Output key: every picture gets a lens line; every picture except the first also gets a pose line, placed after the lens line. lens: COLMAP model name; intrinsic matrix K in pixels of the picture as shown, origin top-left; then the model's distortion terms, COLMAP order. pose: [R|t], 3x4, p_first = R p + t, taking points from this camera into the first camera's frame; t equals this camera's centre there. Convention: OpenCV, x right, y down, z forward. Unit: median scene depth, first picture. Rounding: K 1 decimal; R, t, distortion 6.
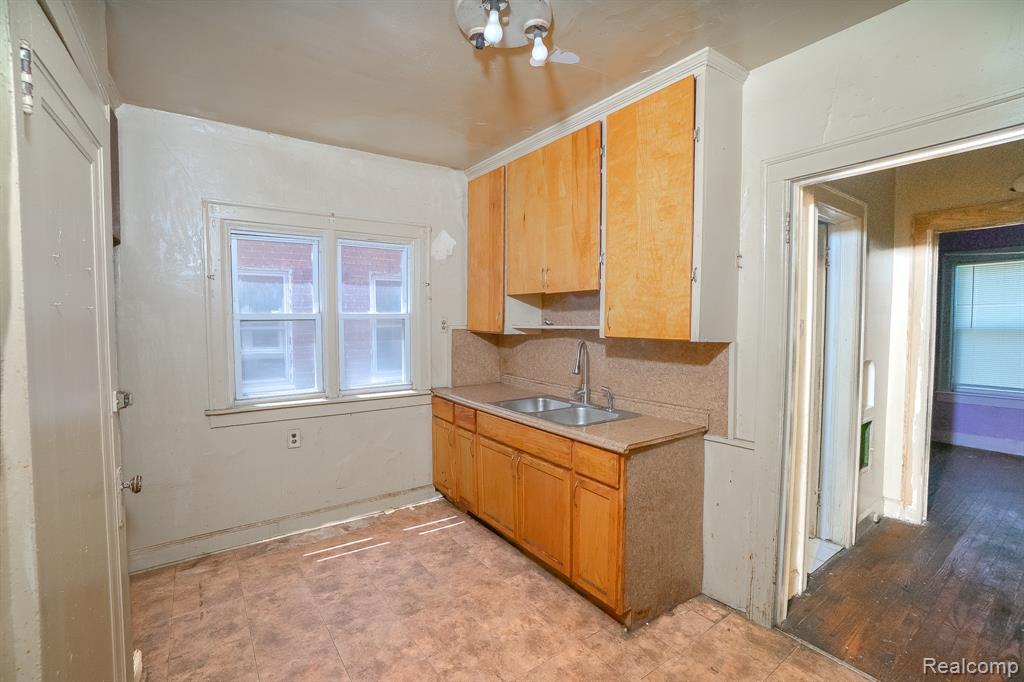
lens RADIAL K [[452.7, 0, 507.7], [0, 452.7, 341.7], [0, 0, 1]] dist [-0.066250, 0.023914]
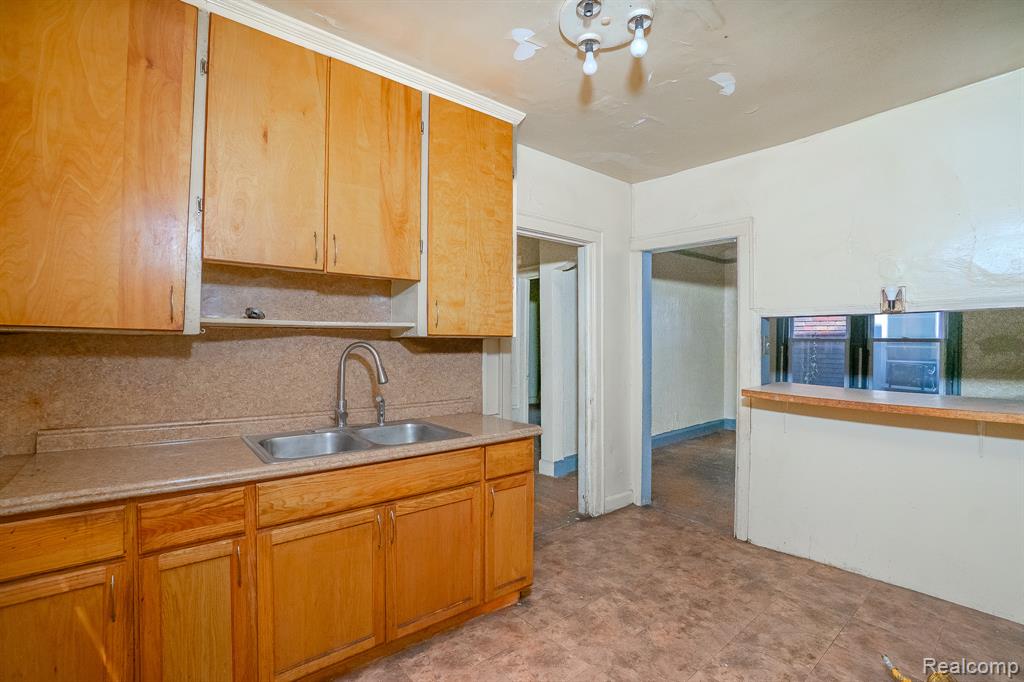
lens RADIAL K [[452.7, 0, 507.7], [0, 452.7, 341.7], [0, 0, 1]] dist [-0.066250, 0.023914]
pose [[-0.051931, -0.002087, 0.998648, -0.669465], [0.041853, 0.999115, 0.004264, 0.005574], [-0.997773, 0.042018, -0.051798, 0.868635]]
